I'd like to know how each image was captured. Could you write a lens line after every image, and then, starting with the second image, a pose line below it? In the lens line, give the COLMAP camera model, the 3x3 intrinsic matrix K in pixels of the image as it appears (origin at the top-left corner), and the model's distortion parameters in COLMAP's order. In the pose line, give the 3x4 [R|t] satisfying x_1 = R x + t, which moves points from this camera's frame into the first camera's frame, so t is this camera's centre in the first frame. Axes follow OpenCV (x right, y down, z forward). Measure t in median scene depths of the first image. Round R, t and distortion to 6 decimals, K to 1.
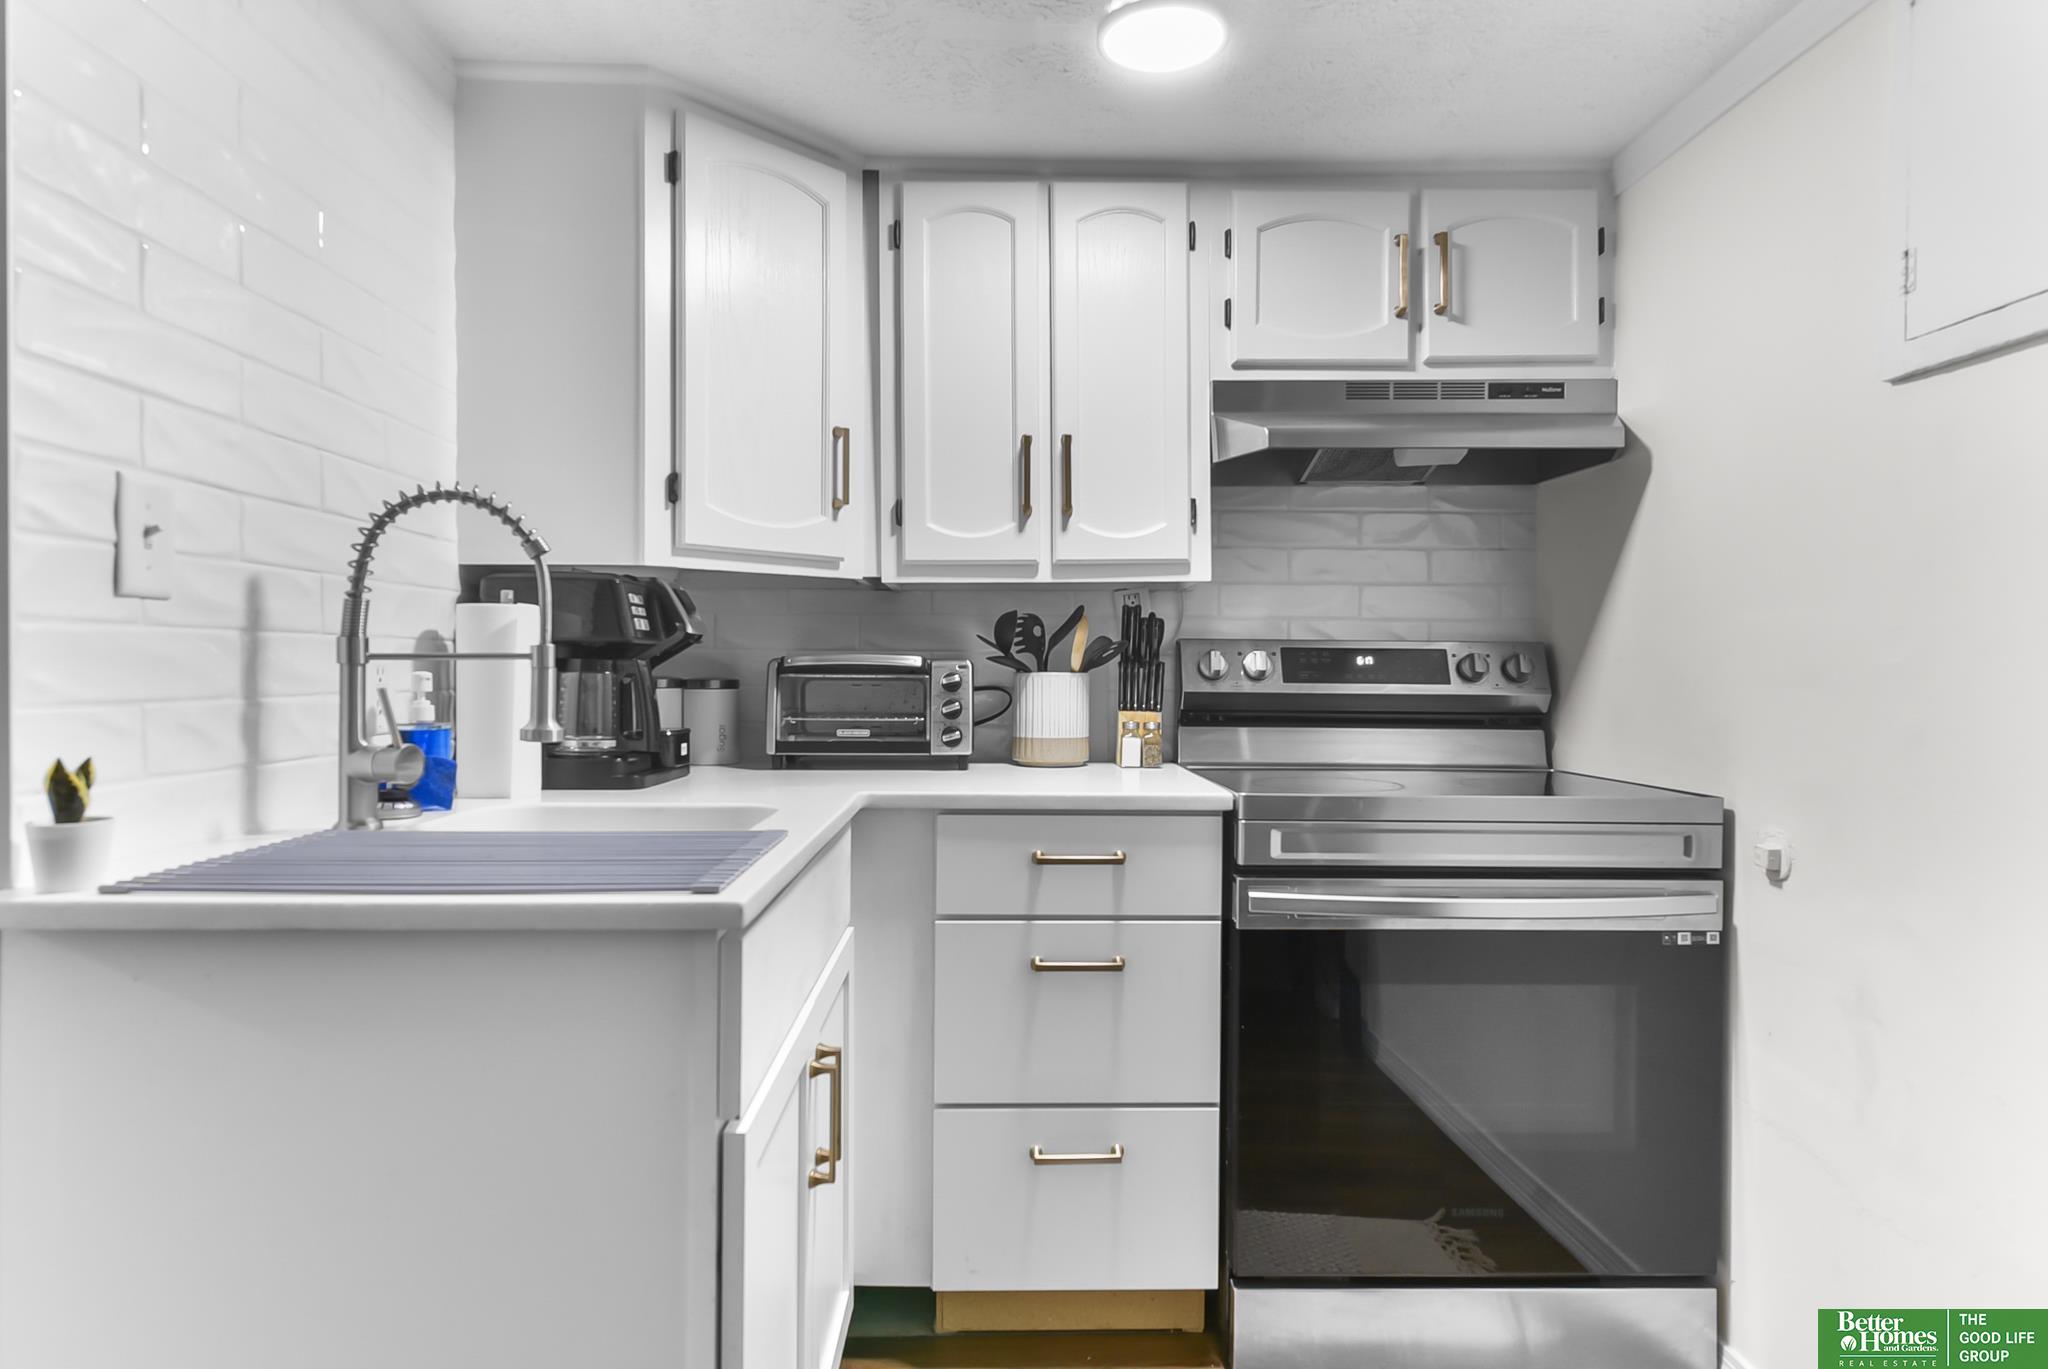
lens RADIAL K [[1124.4, 0, 1031.7], [0, 1124.4, 672.6], [0, 0, 1]] dist [0.004734, 0.000125]
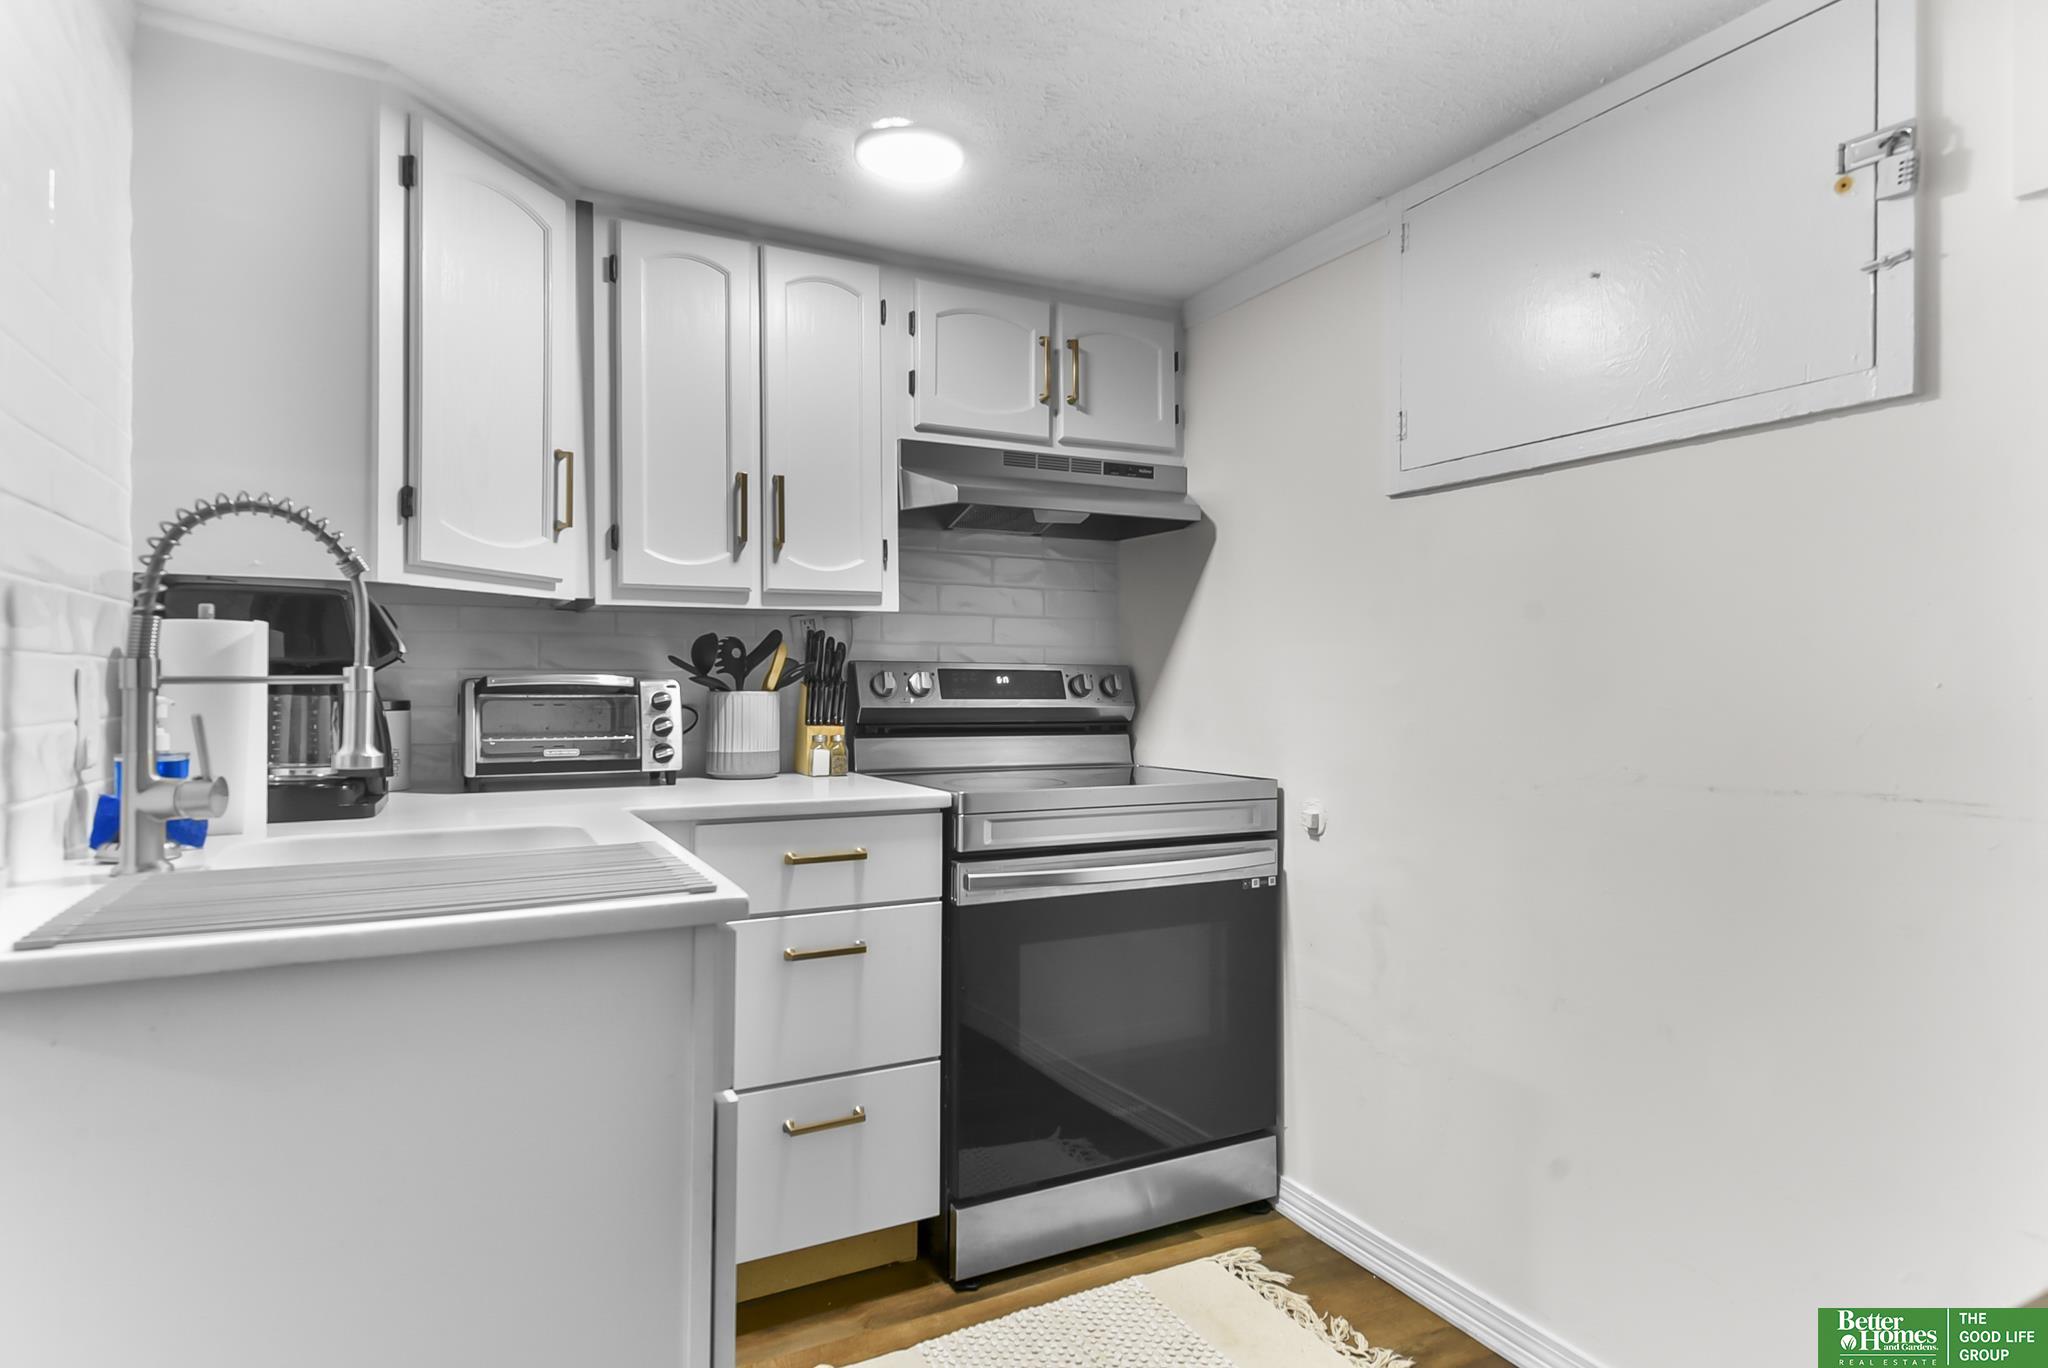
lens RADIAL K [[1078.2, 0, 1021.6], [0, 1078.2, 672.3], [0, 0, 1]] dist [0.006054, -0.003160]
pose [[0.898325, 0.002809, 0.439322, -0.217196], [0.003175, 0.999912, -0.012886, -0.004550], [-0.439319, 0.012970, 0.898237, -0.050974]]
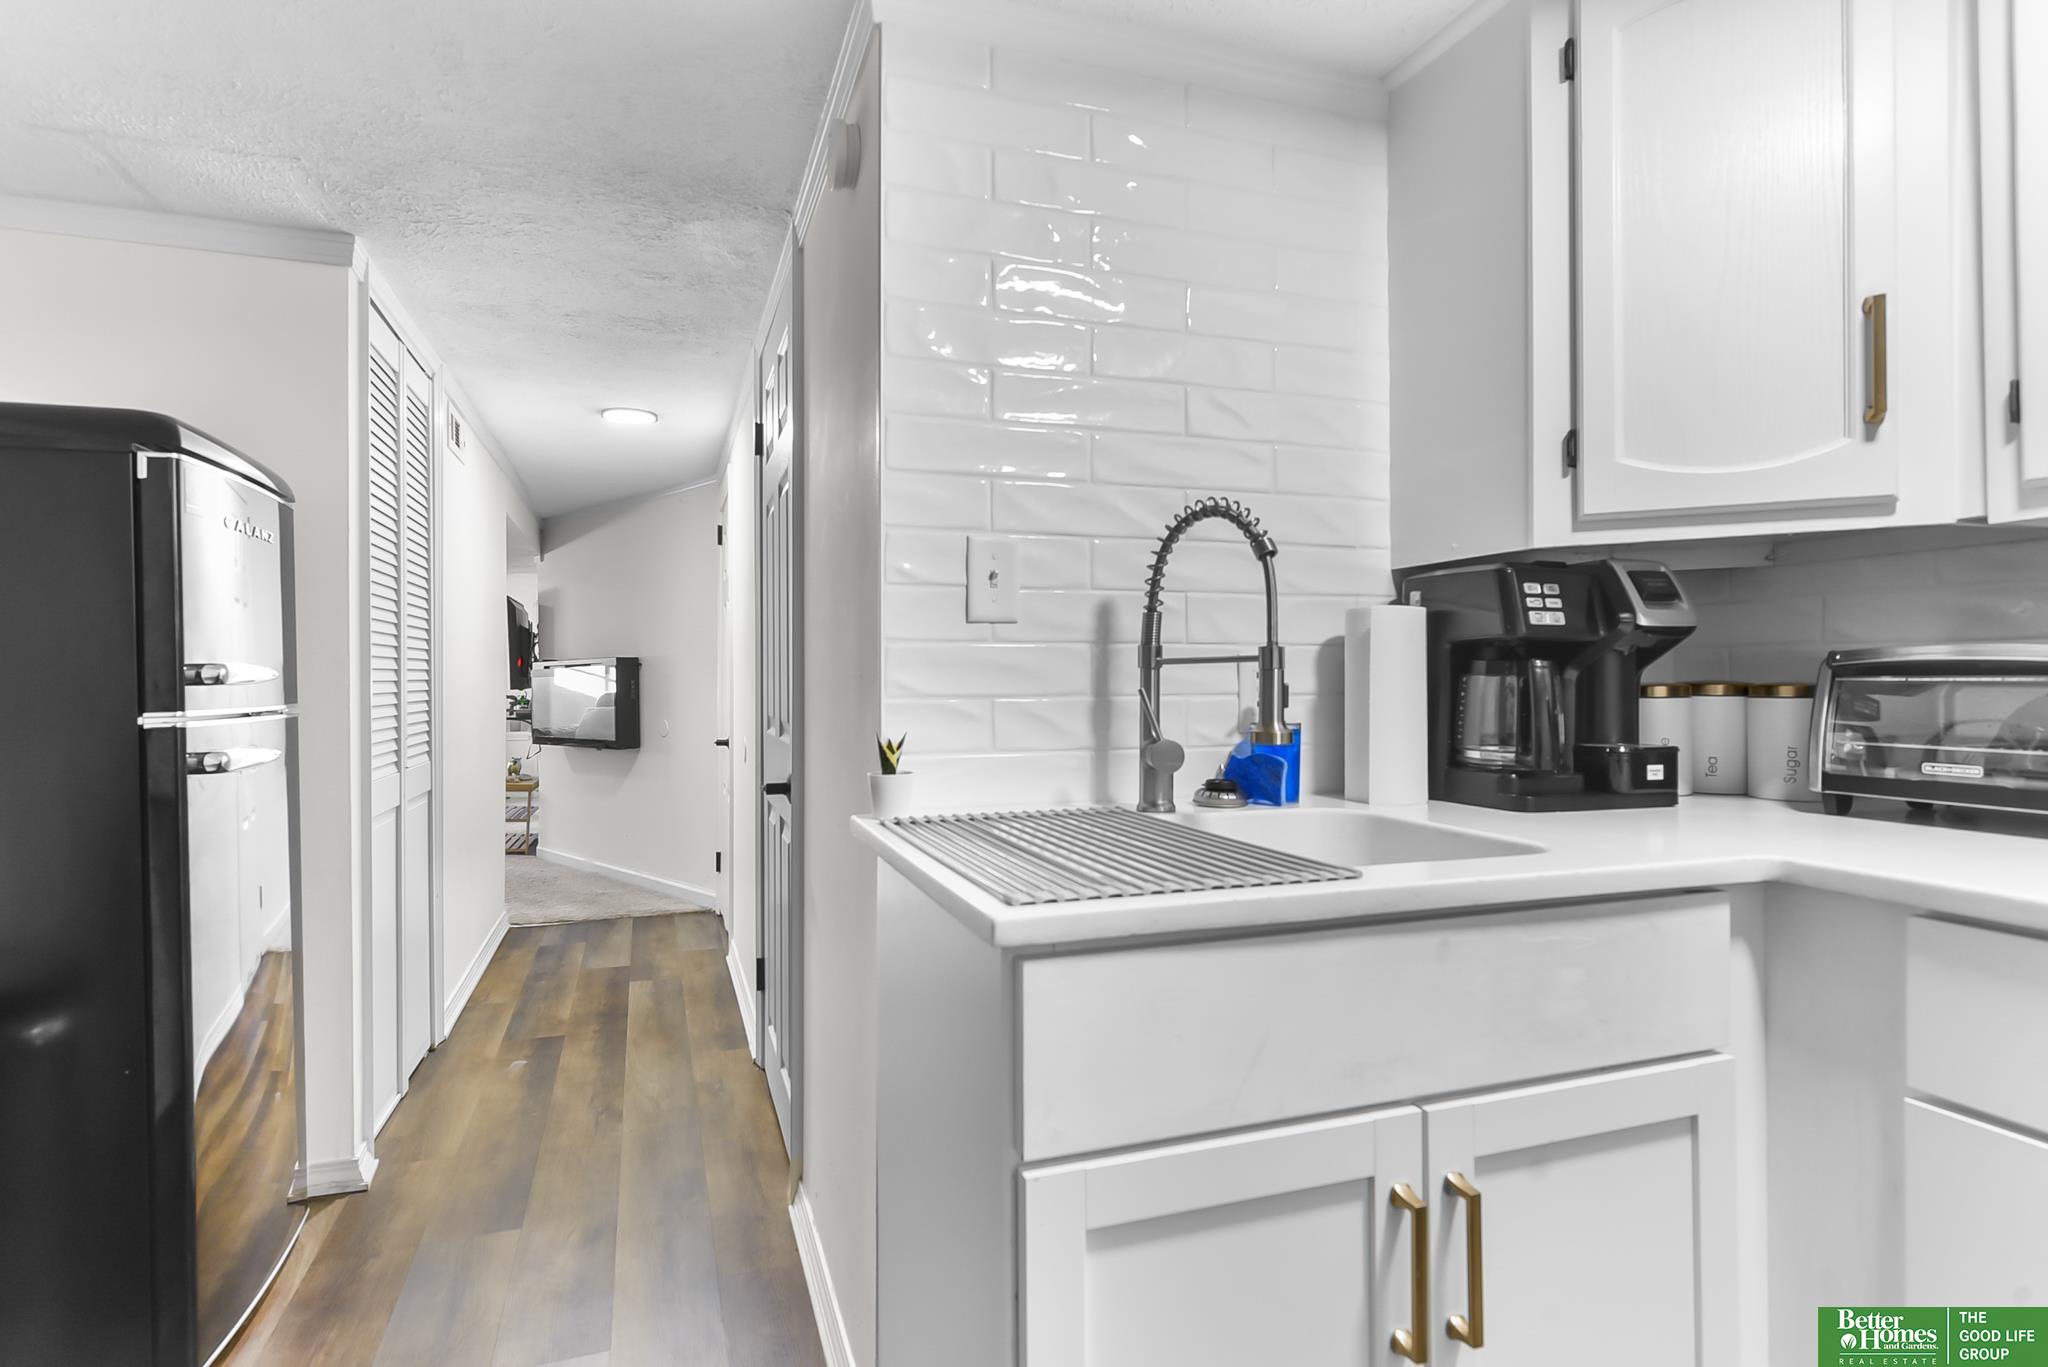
lens RADIAL K [[1078.2, 0, 1021.6], [0, 1078.2, 671.8], [0, 0, 1]] dist [0.006054, -0.003160]
pose [[0.304924, -0.012857, -0.952290, 0.263510], [0.001178, 0.999913, -0.013123, 0.006484], [0.952376, 0.002880, 0.304912, 0.327091]]
